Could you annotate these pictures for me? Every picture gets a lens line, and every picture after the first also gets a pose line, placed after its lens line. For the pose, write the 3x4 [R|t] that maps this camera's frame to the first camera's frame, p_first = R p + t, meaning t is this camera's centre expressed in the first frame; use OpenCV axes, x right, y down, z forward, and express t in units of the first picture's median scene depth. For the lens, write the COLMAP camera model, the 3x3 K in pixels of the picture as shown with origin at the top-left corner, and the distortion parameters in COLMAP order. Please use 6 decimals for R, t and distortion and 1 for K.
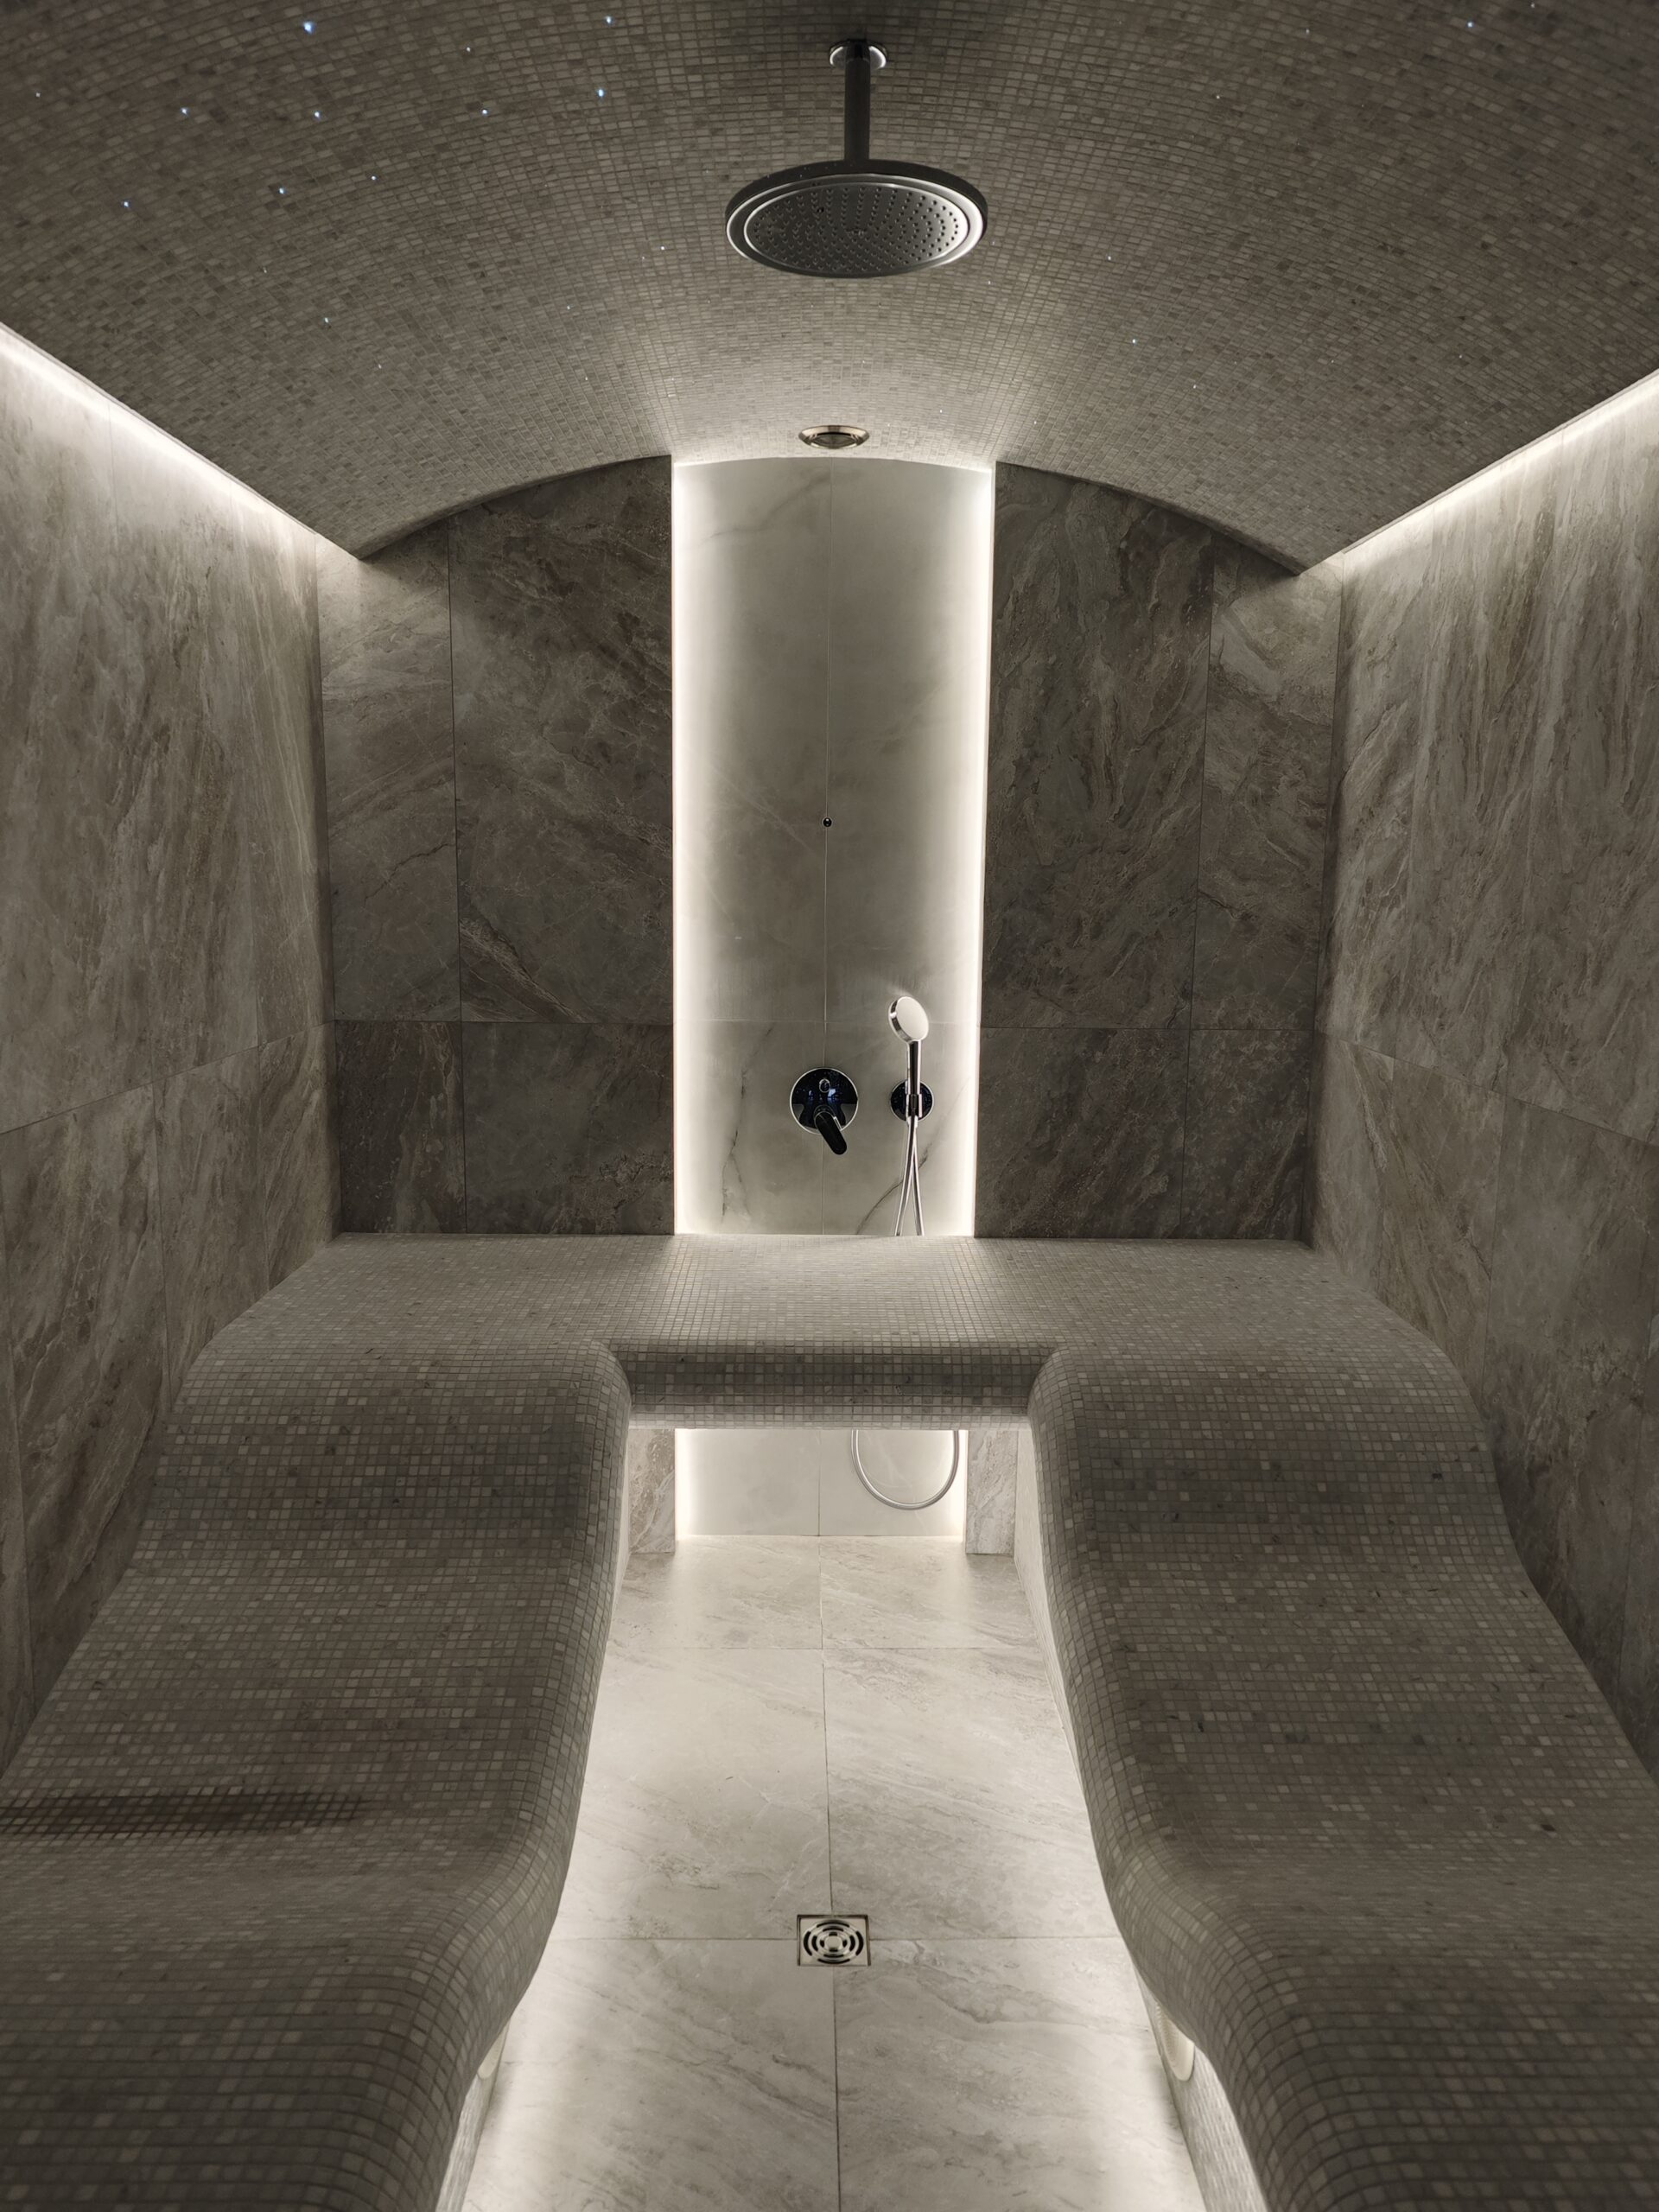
lens RADIAL K [[1486.5, 0, 835.2], [0, 1486.5, 1095.1], [0, 0, 1]] dist [0.046728, -0.026399]
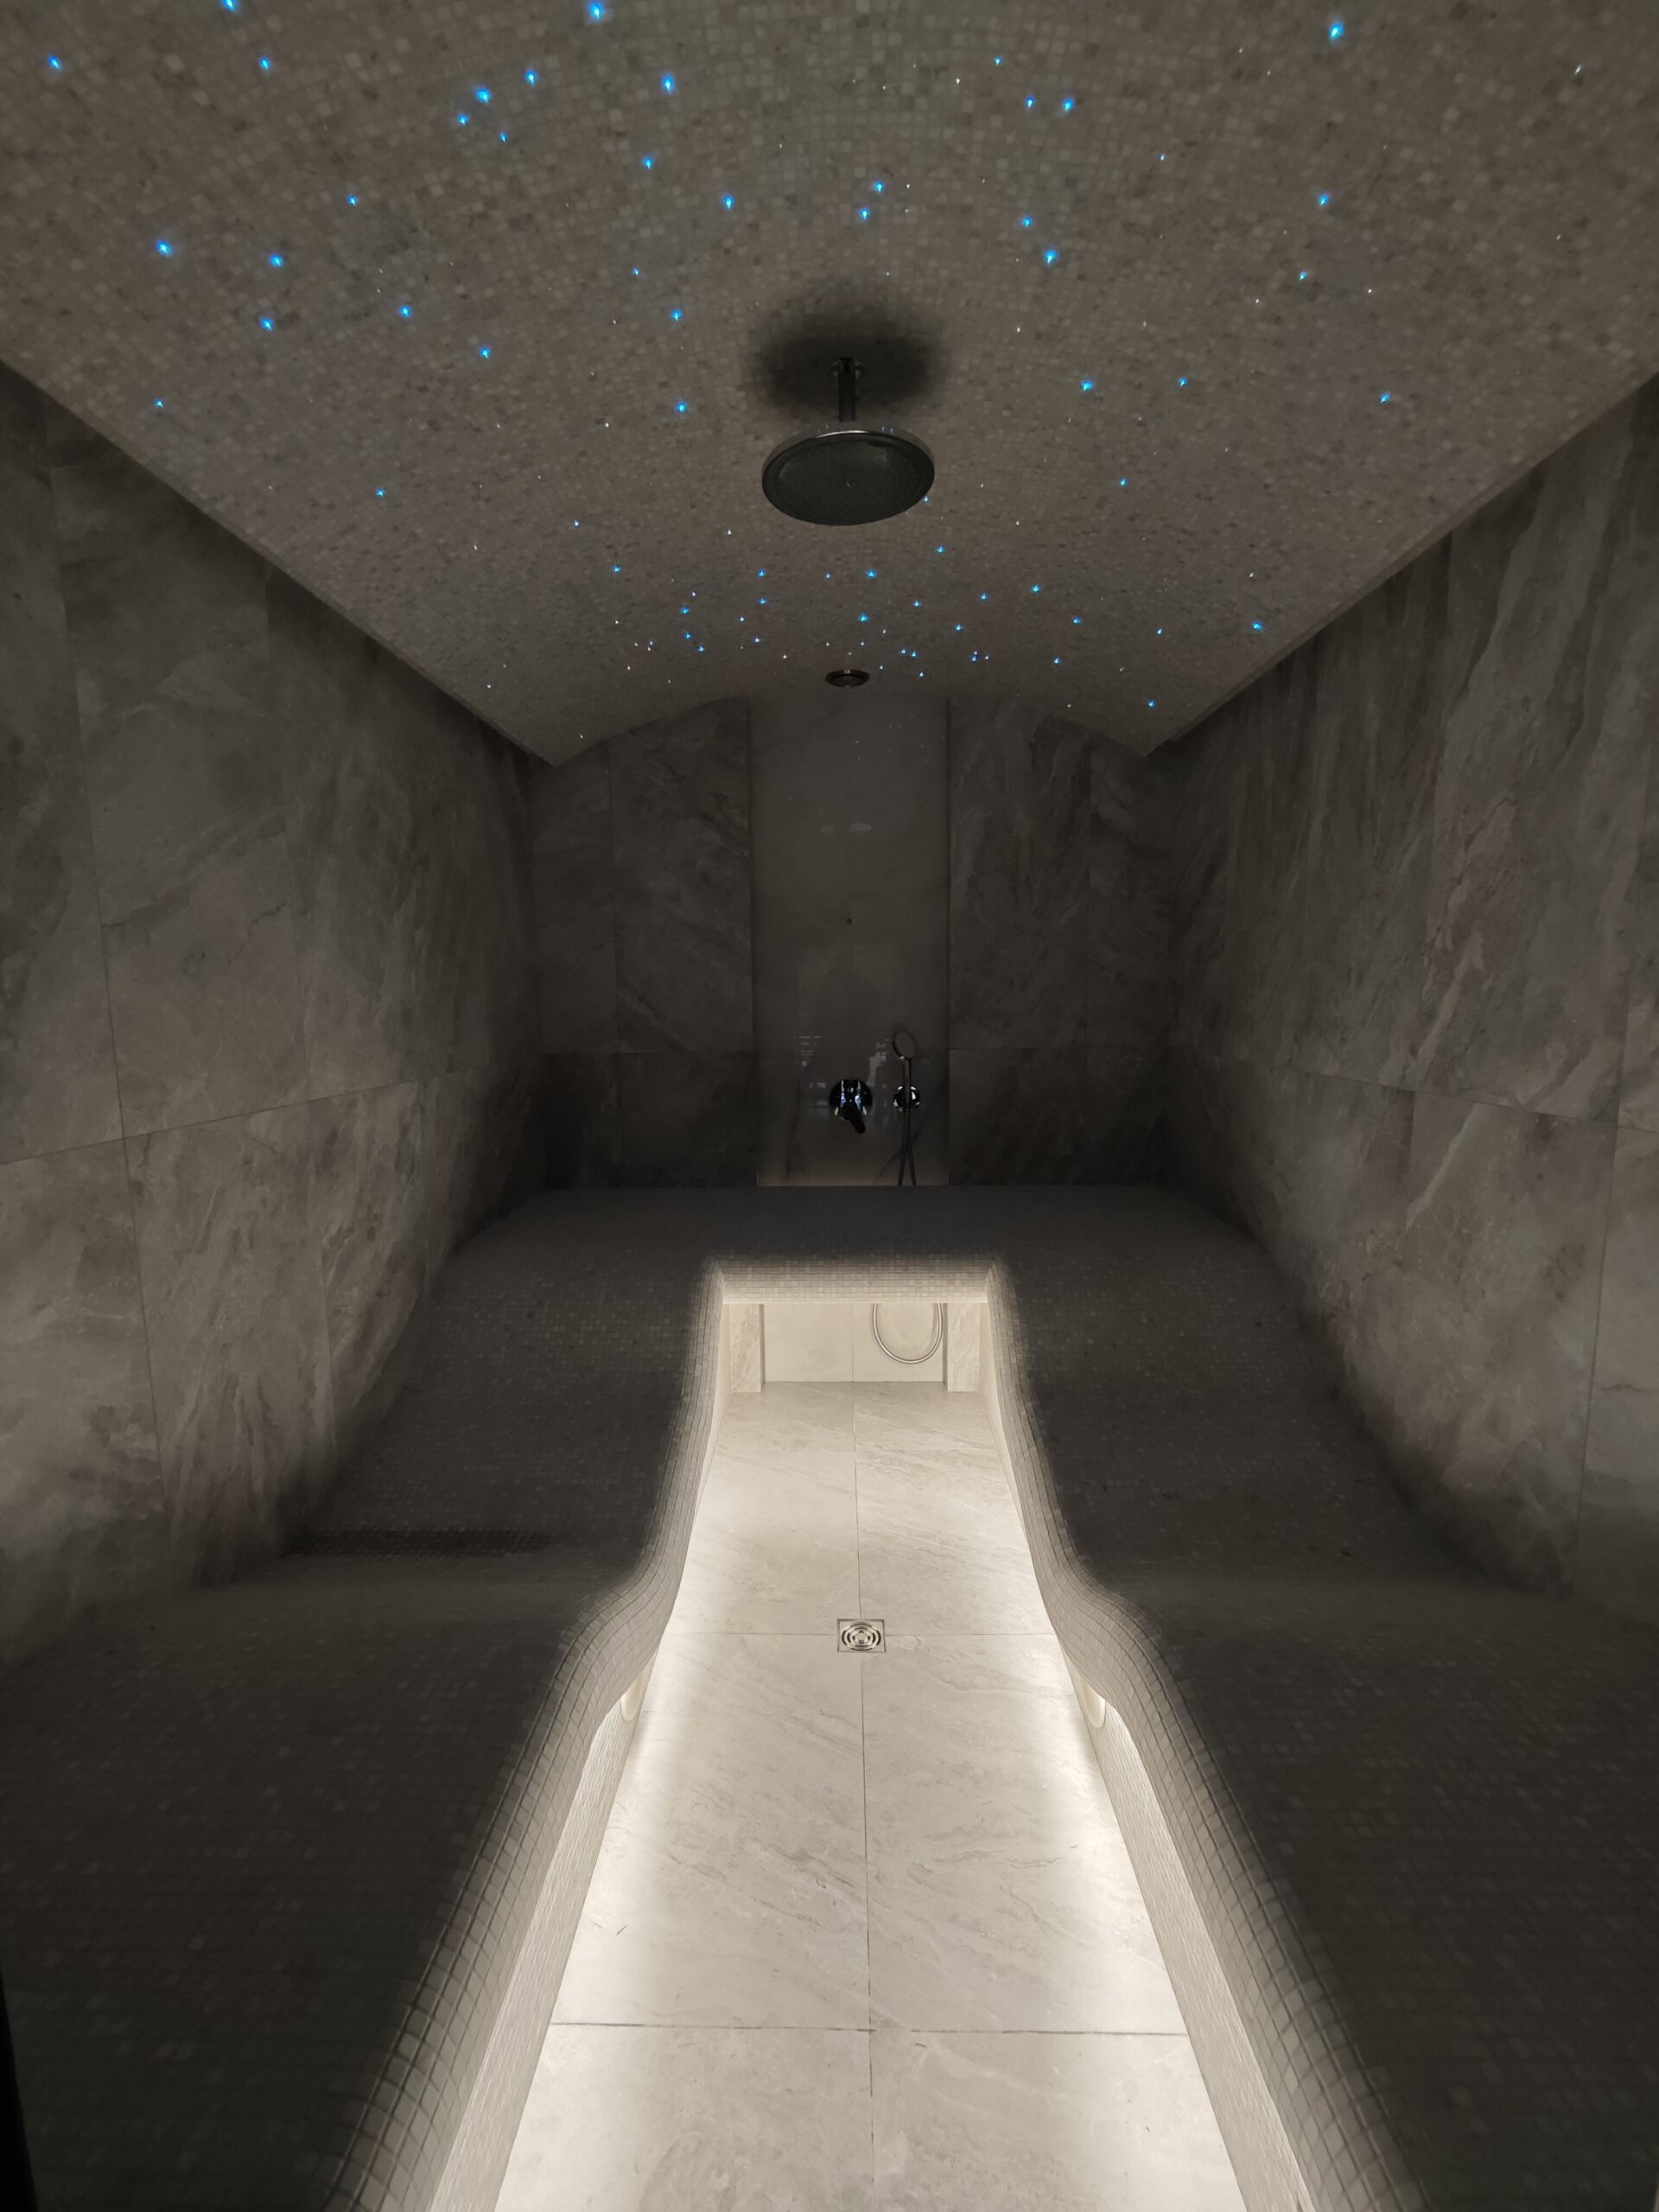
lens RADIAL K [[898.9, 0, 828.6], [0, 898.9, 1109.1], [0, 0, 1]] dist [-0.004682, 0.001317]
pose [[0.998847, -0.019730, -0.043766, 0.017169], [0.018391, 0.999357, -0.030785, 0.066423], [0.044346, 0.029945, 0.998567, 0.090413]]
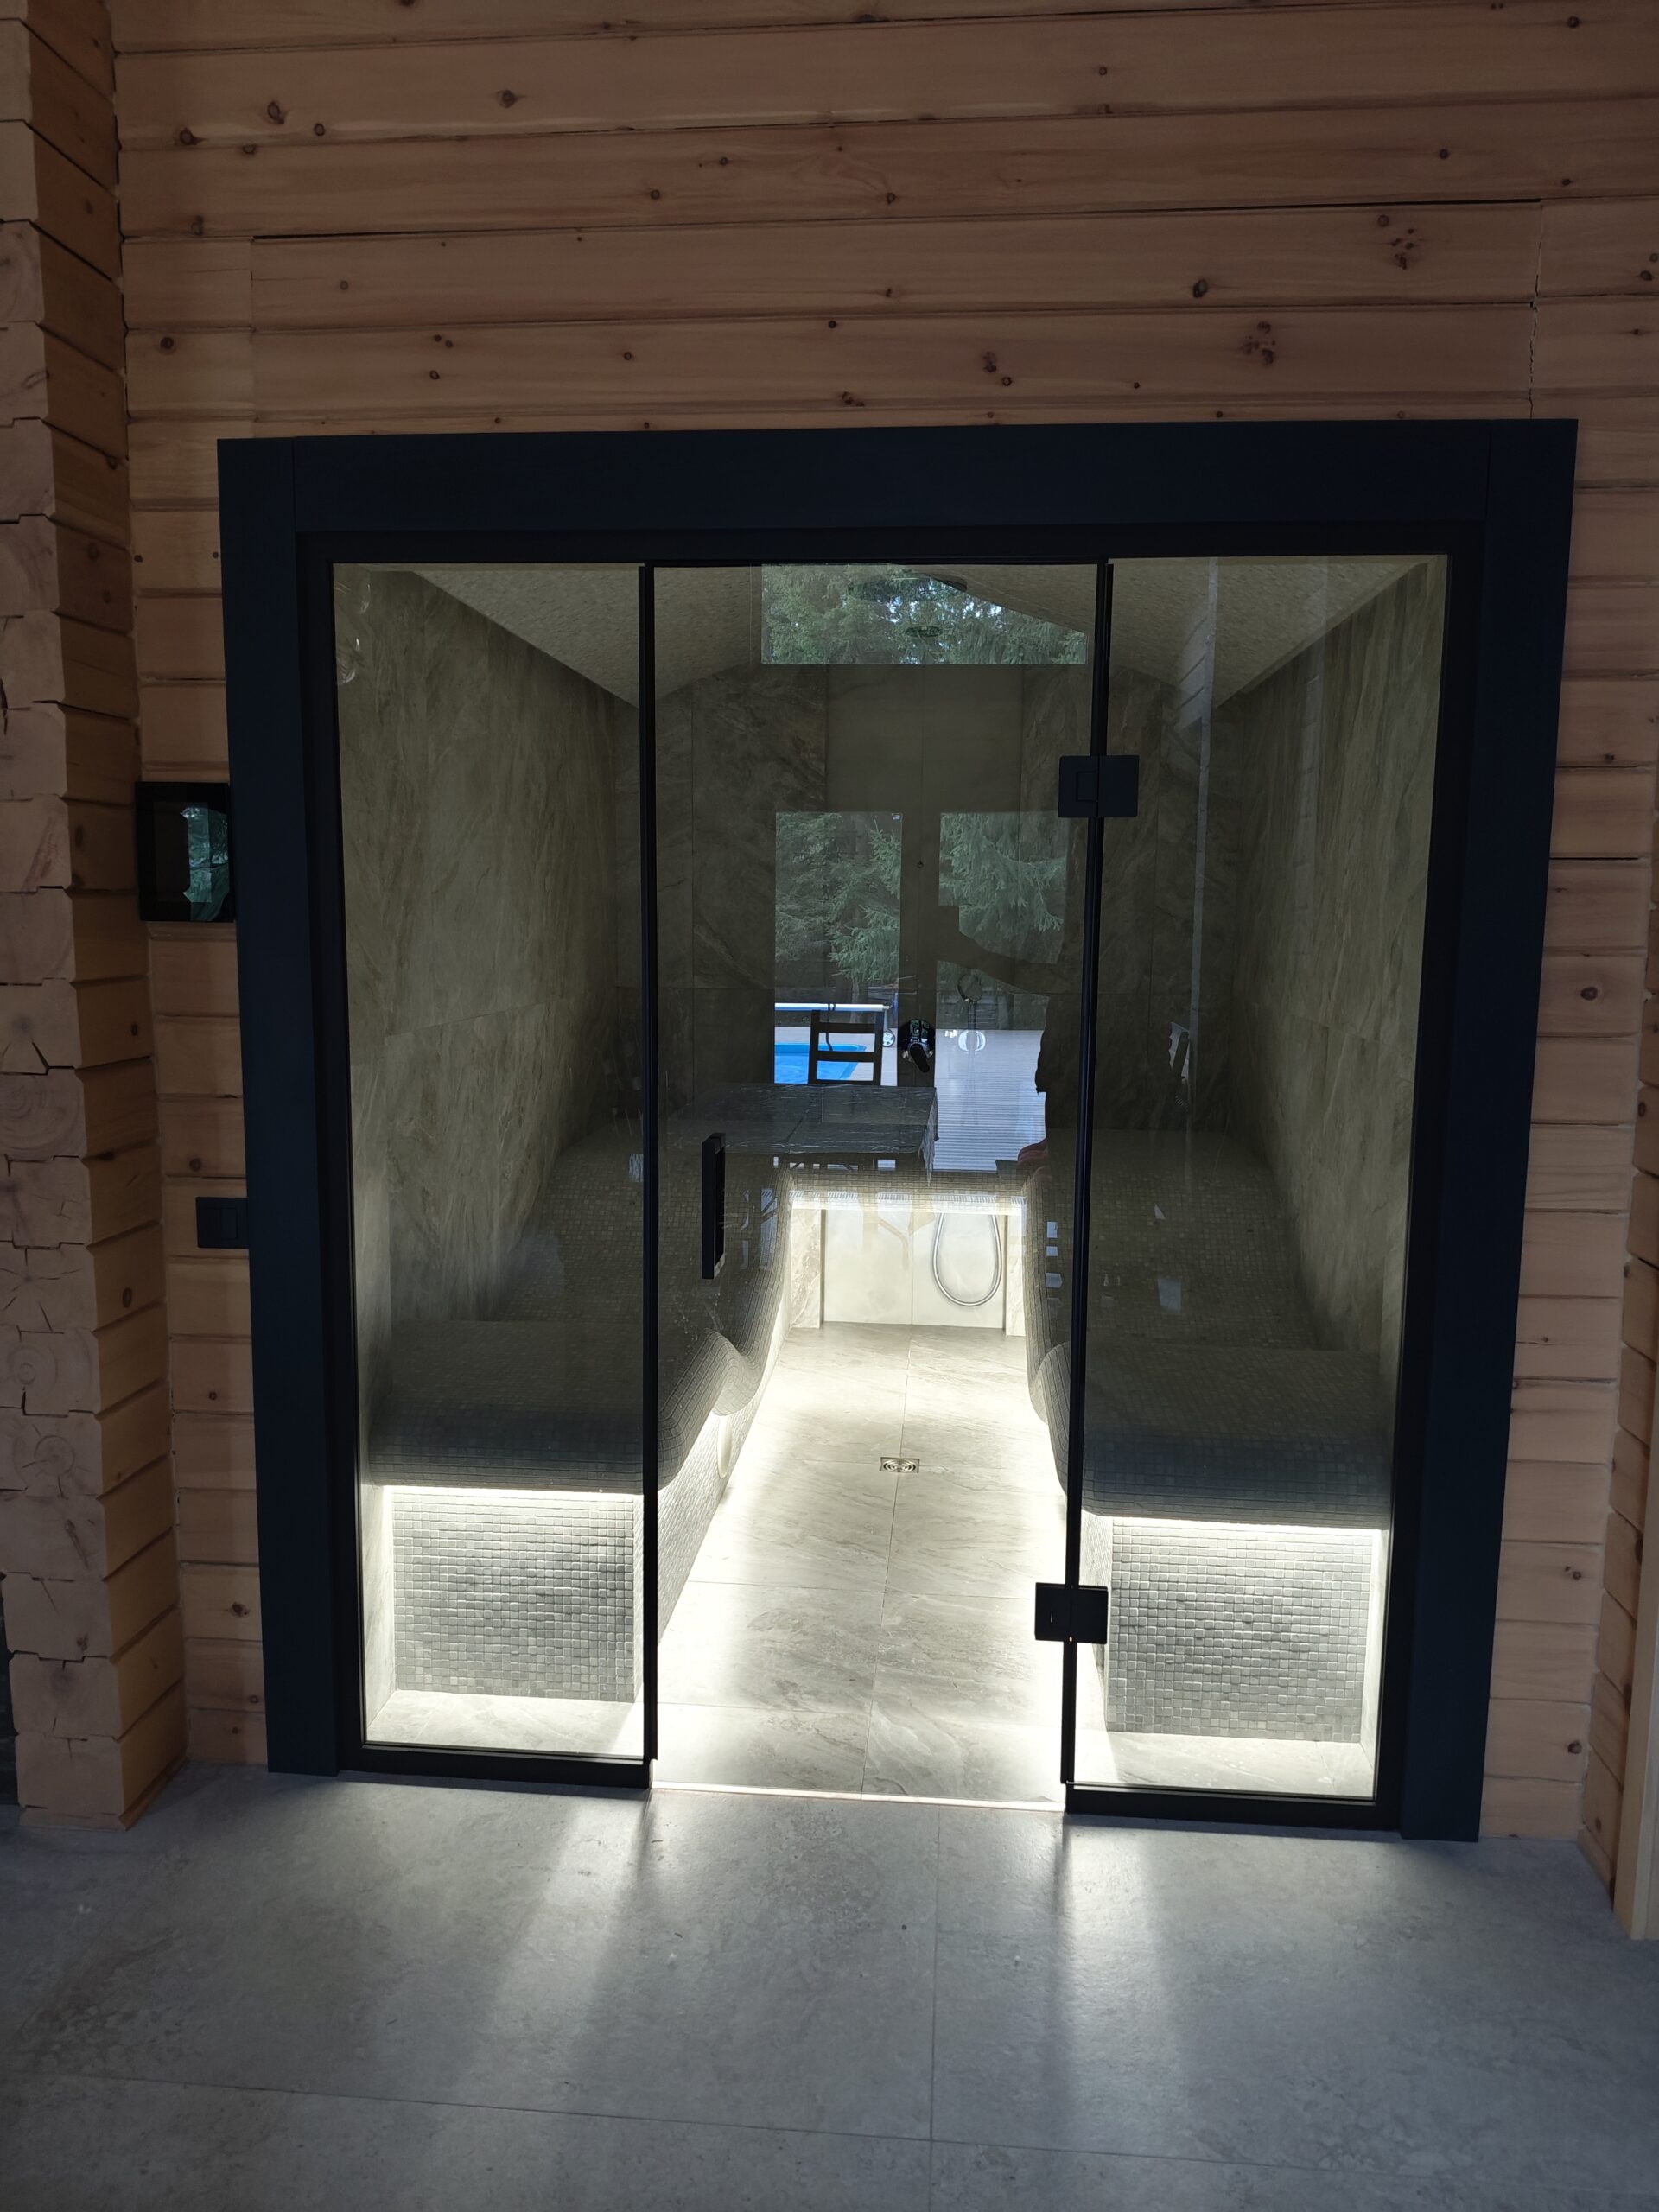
lens RADIAL K [[1486.5, 0, 834.3], [0, 1486.5, 1115.7], [0, 0, 1]] dist [0.046728, -0.026399]
pose [[0.994297, 0.011829, -0.105989, 0.116841], [-0.014234, 0.999658, -0.021959, 0.189280], [0.105693, 0.023343, 0.994125, -0.909355]]
